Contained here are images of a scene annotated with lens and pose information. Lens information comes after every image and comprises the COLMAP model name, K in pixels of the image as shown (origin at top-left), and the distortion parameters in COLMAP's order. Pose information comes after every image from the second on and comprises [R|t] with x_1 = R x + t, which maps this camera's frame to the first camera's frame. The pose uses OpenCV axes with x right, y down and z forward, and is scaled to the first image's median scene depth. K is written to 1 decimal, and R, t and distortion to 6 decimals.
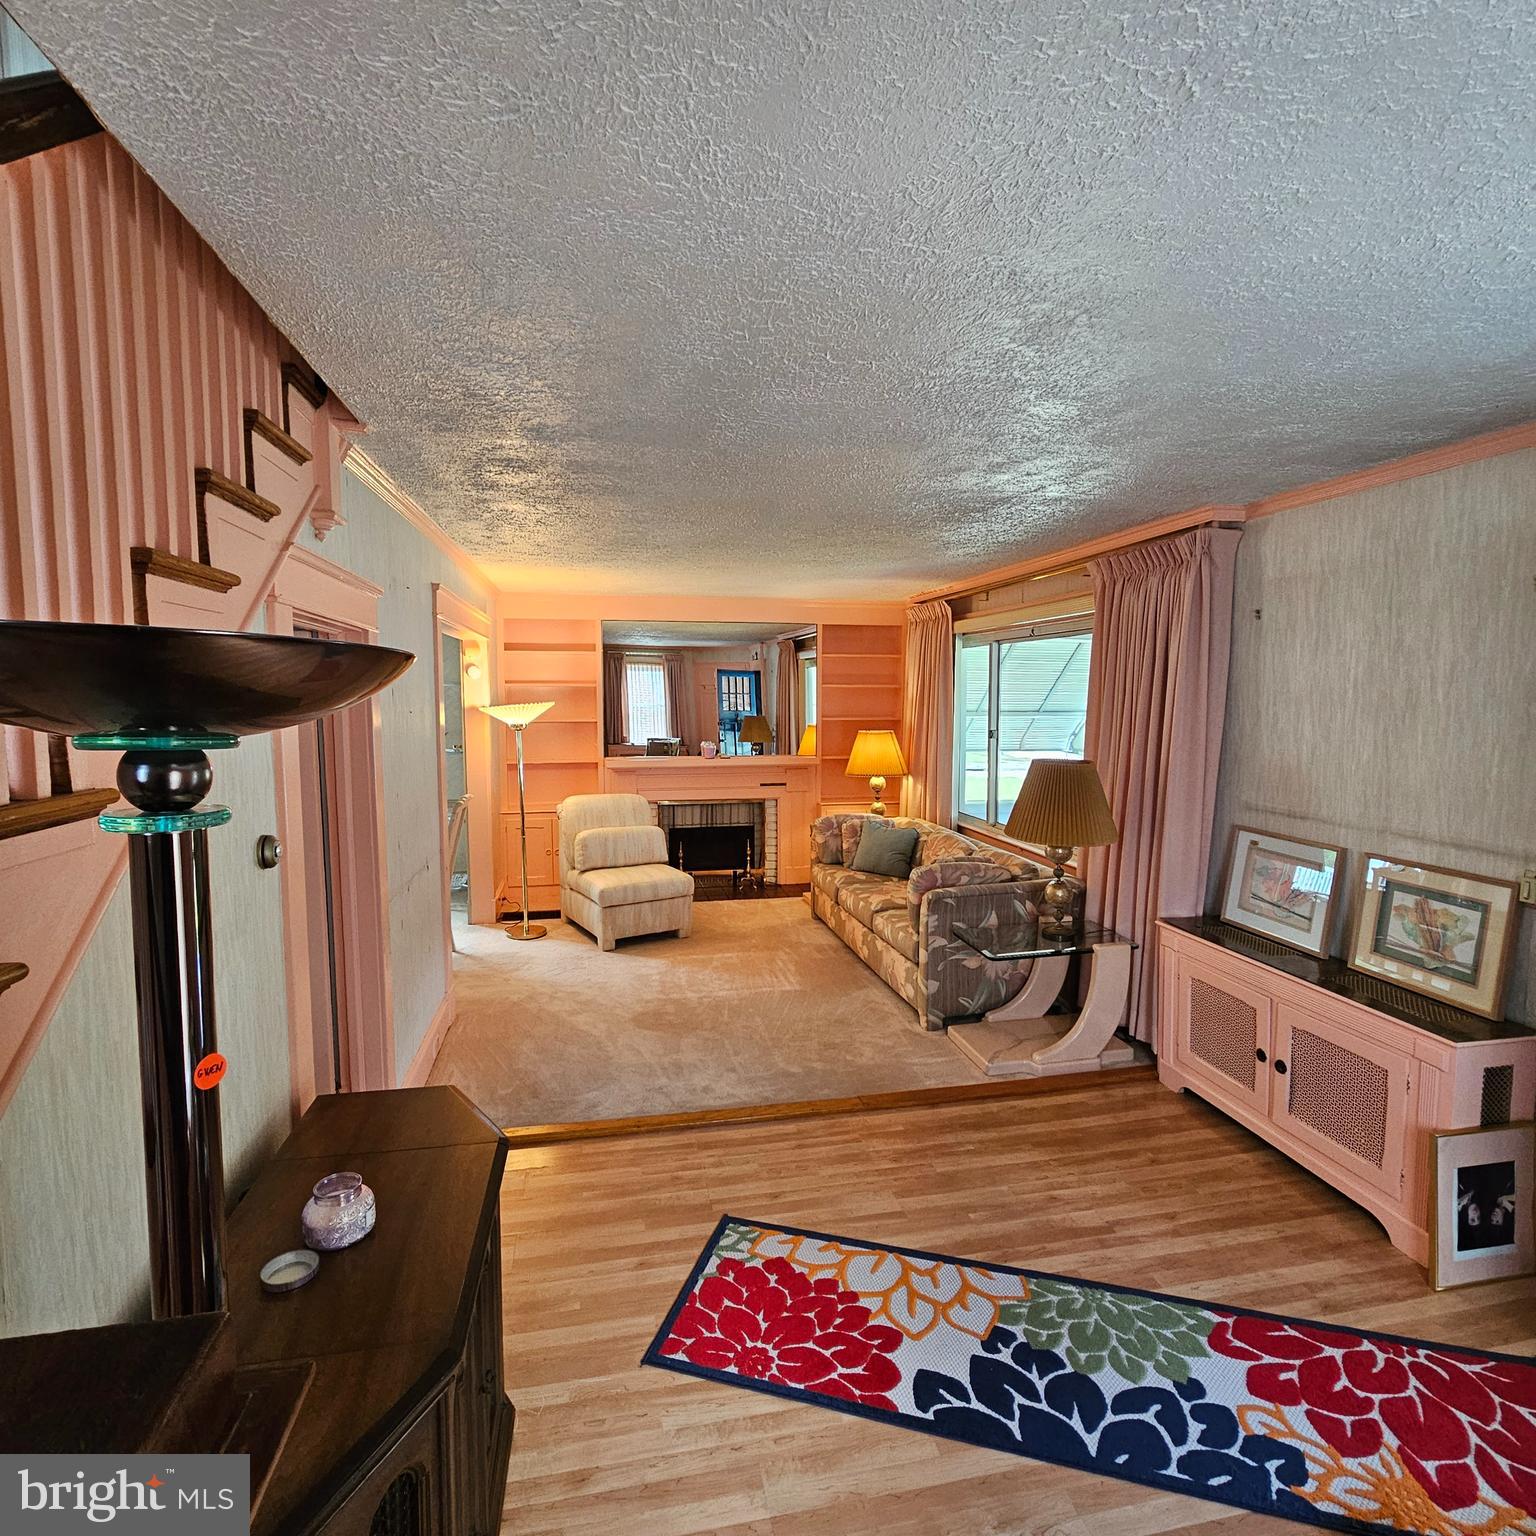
lens RADIAL K [[836.8, 0, 776.2], [0, 836.8, 775.2], [0, 0, 1]] dist [0.014872, -0.010133]
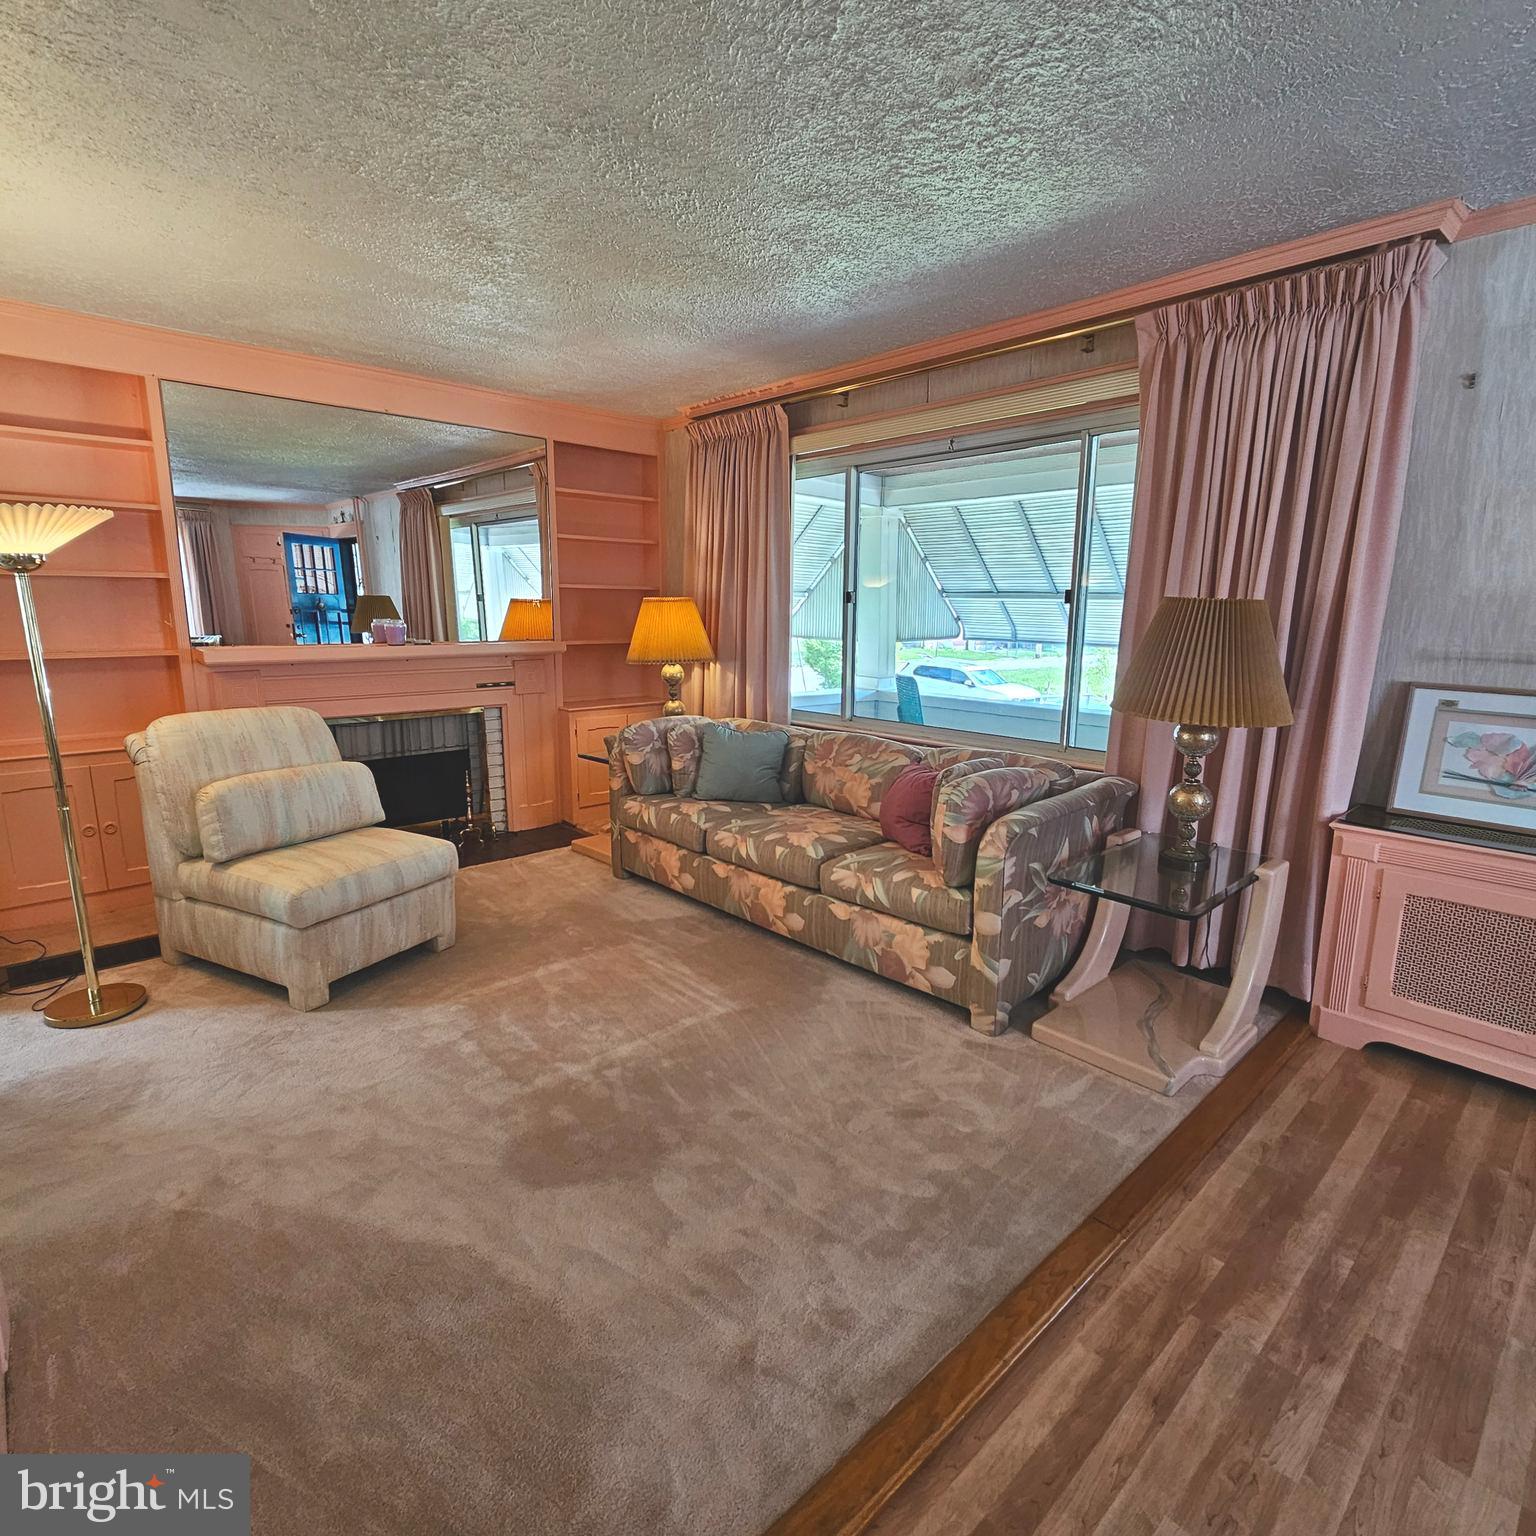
lens RADIAL K [[836.8, 0, 772.8], [0, 836.8, 767.3], [0, 0, 1]] dist [0.014872, -0.010133]
pose [[0.859640, -0.092441, 0.502468, -0.196498], [0.044213, 0.993265, 0.107094, 0.018982], [-0.508984, -0.069847, 0.857937, 0.406762]]
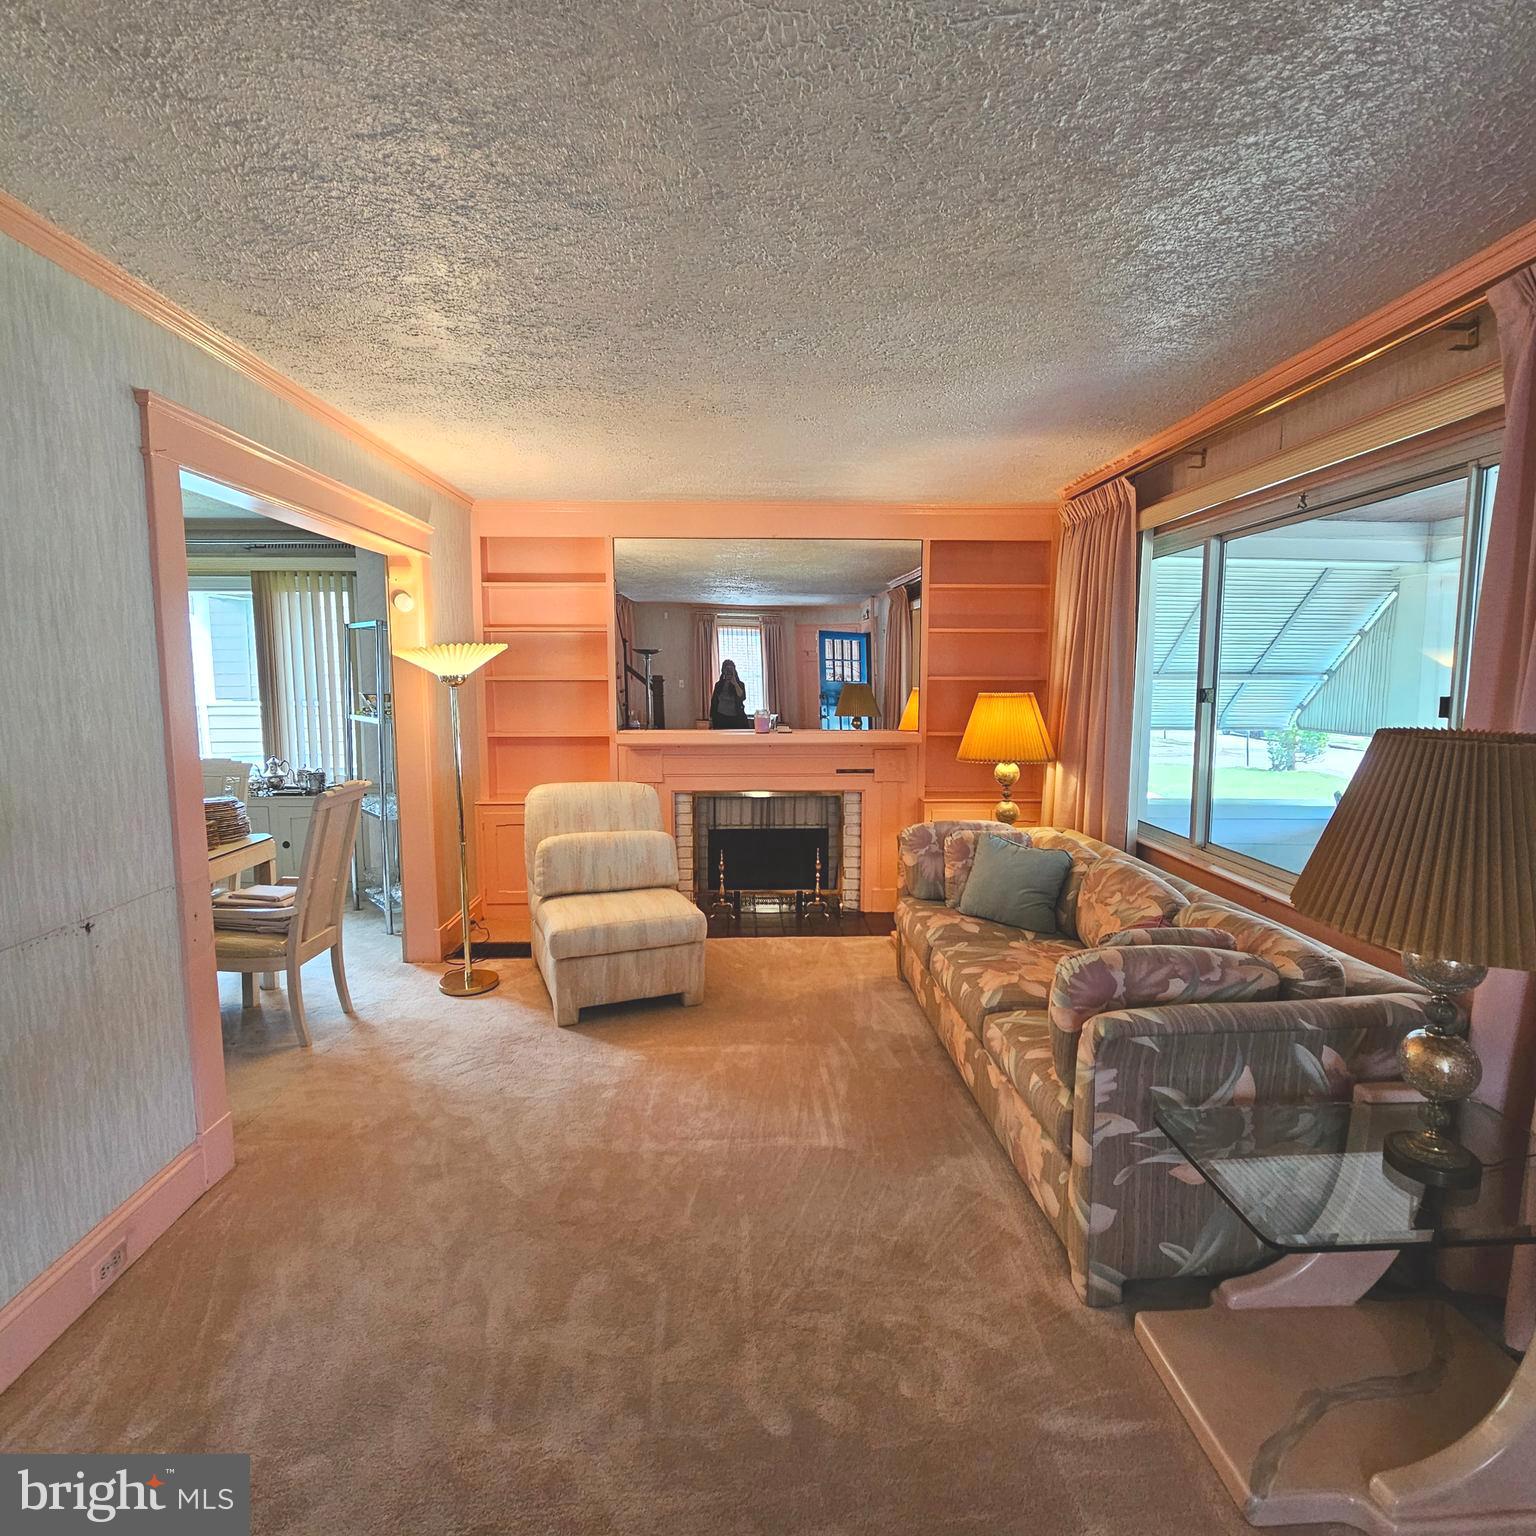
lens RADIAL K [[836.8, 0, 770.7], [0, 836.8, 772.2], [0, 0, 1]] dist [0.014872, -0.010133]
pose [[0.985368, 0.018580, -0.169422, 0.058374], [-0.015489, 0.999689, 0.019545, -0.001368], [0.169732, -0.016635, 0.985350, 0.374520]]
